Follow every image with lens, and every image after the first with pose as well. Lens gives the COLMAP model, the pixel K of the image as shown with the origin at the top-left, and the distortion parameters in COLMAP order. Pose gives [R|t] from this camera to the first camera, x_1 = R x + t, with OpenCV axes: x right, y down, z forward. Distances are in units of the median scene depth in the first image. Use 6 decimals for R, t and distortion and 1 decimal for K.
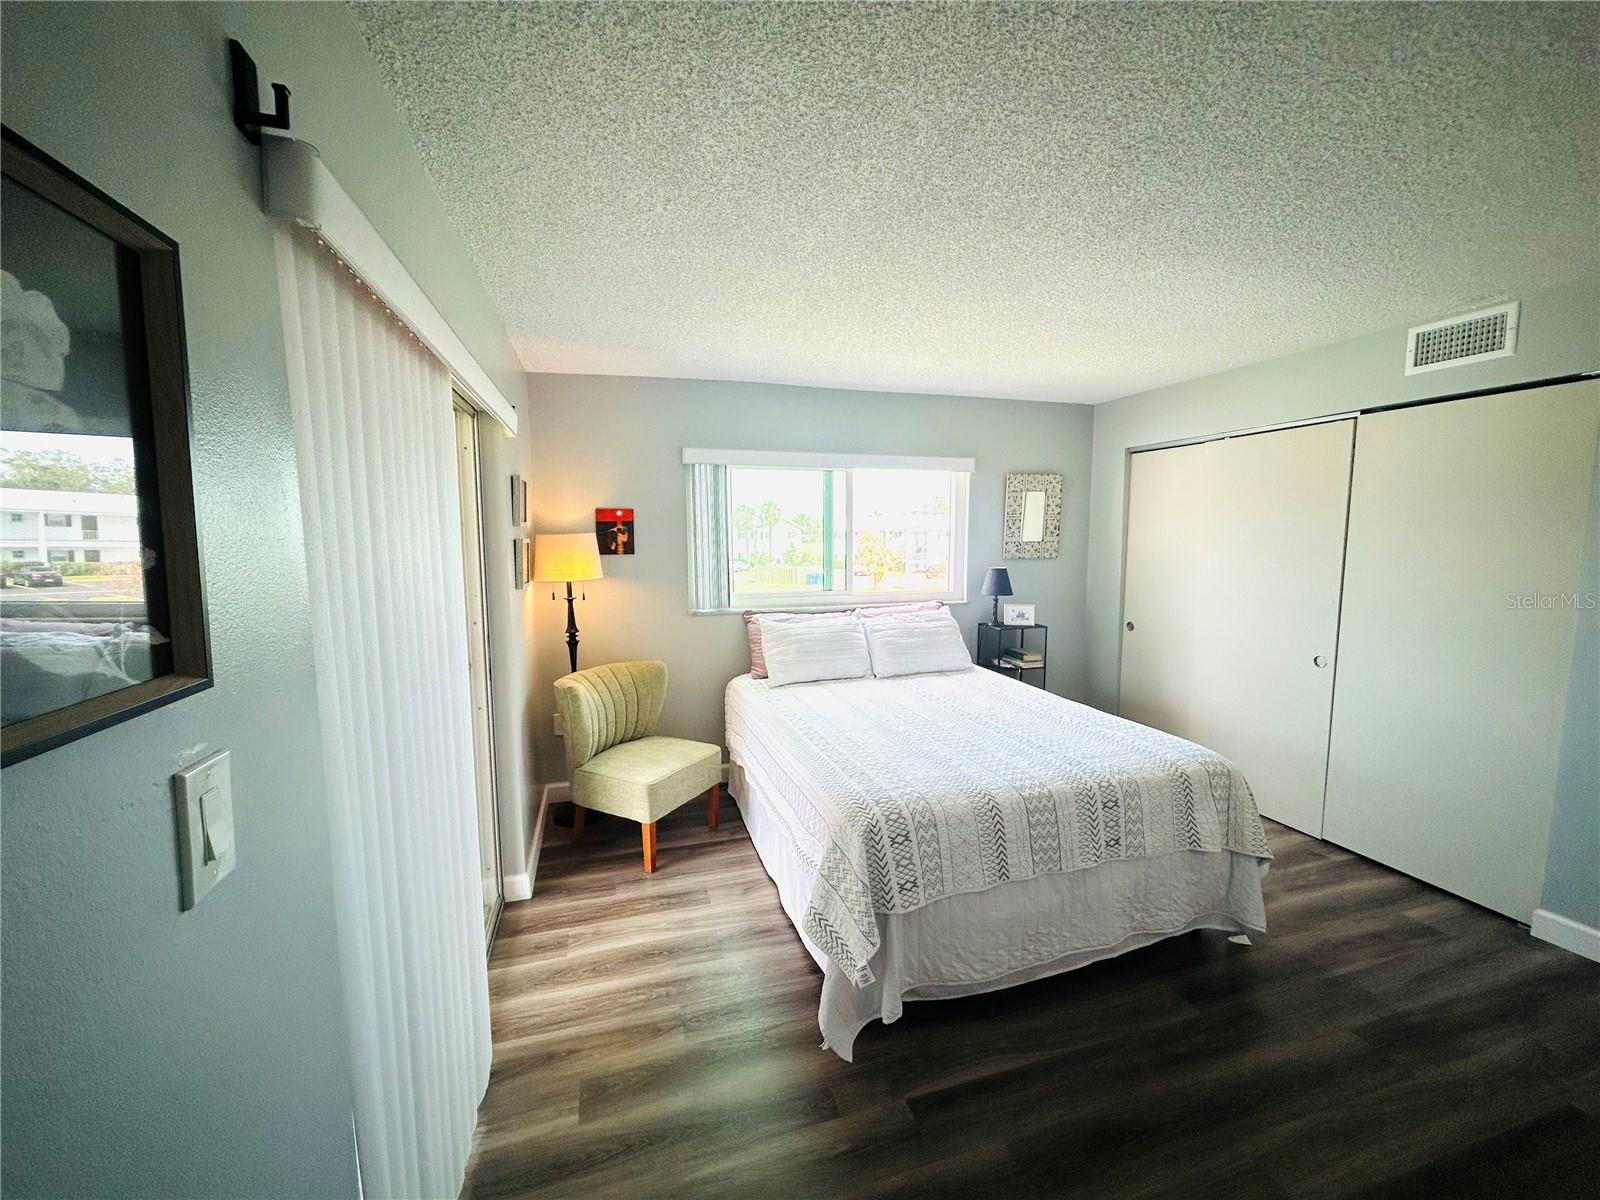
lens RADIAL K [[646.3, 0, 798.5], [0, 646.3, 598.6], [0, 0, 1]] dist [-0.001234, 0.000812]
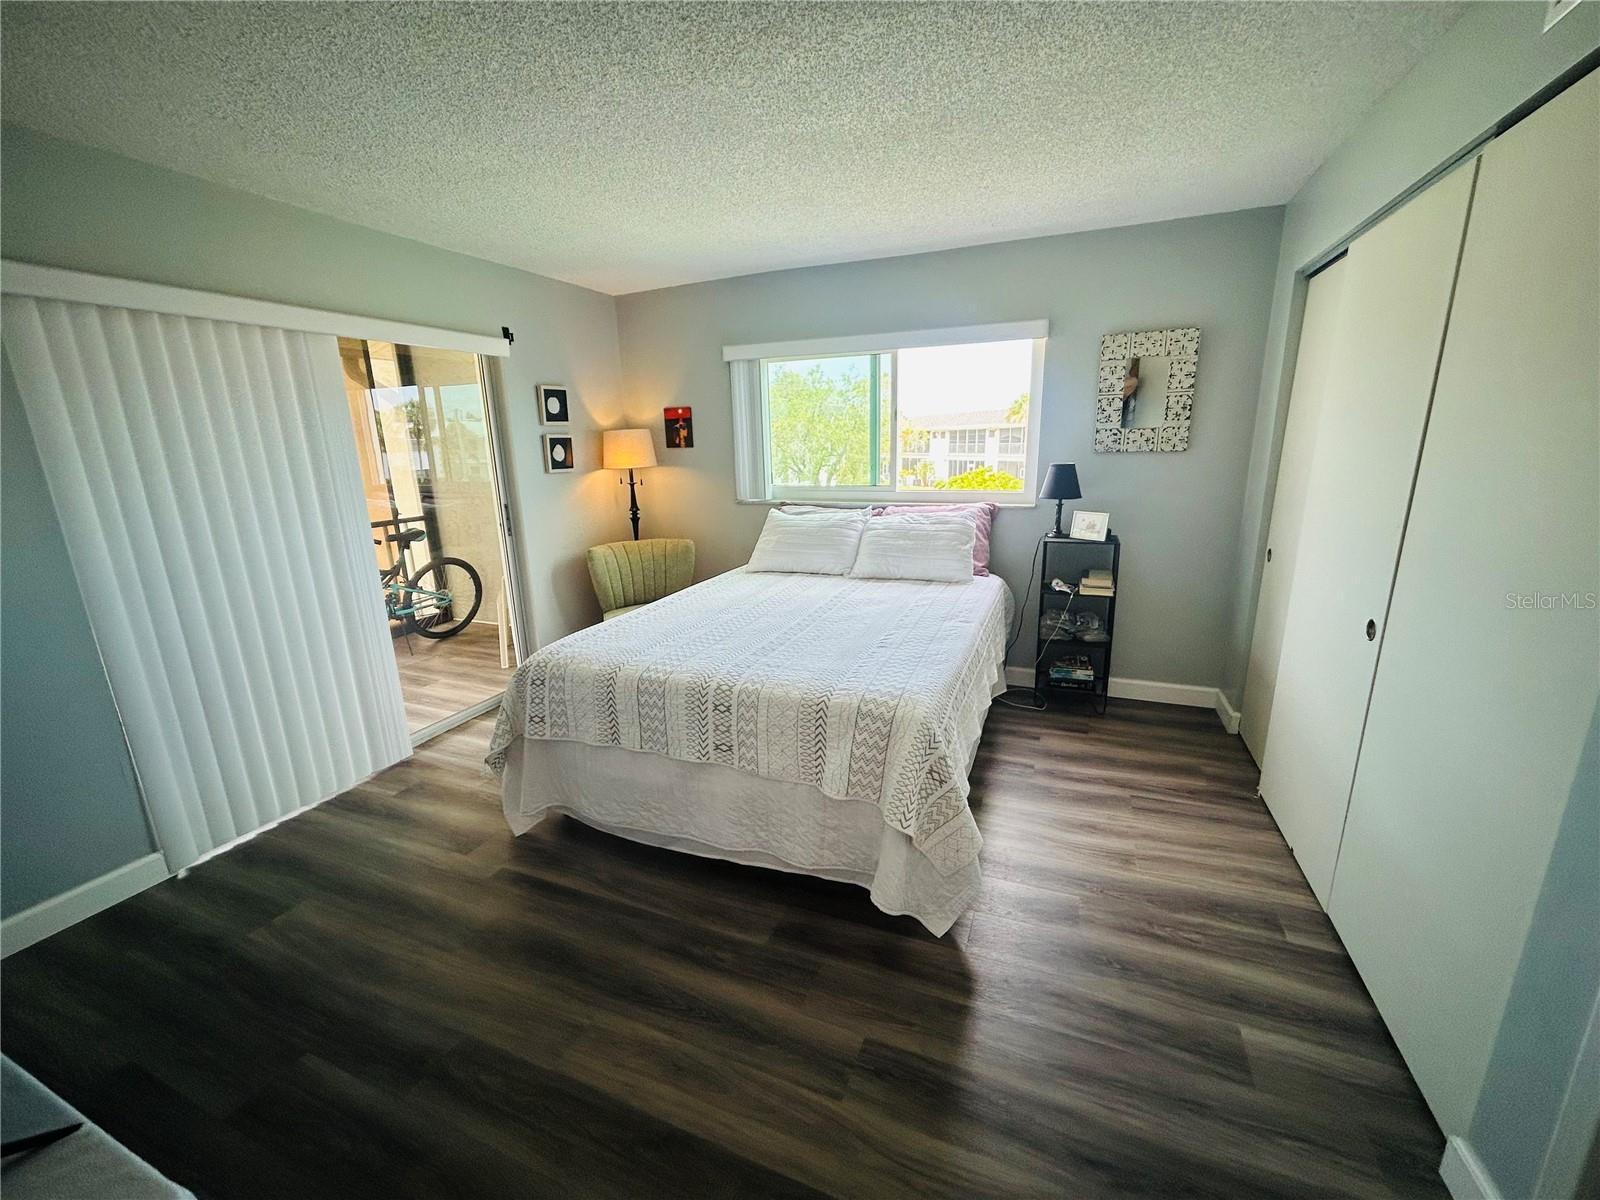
lens RADIAL K [[646.3, 0, 798.5], [0, 646.3, 598.6], [0, 0, 1]] dist [-0.001234, 0.000812]
pose [[0.771996, 0.139739, -0.620077, 0.658909], [-0.045466, 0.985176, 0.165411, -0.001672], [0.634000, -0.099504, 0.766905, 0.207991]]
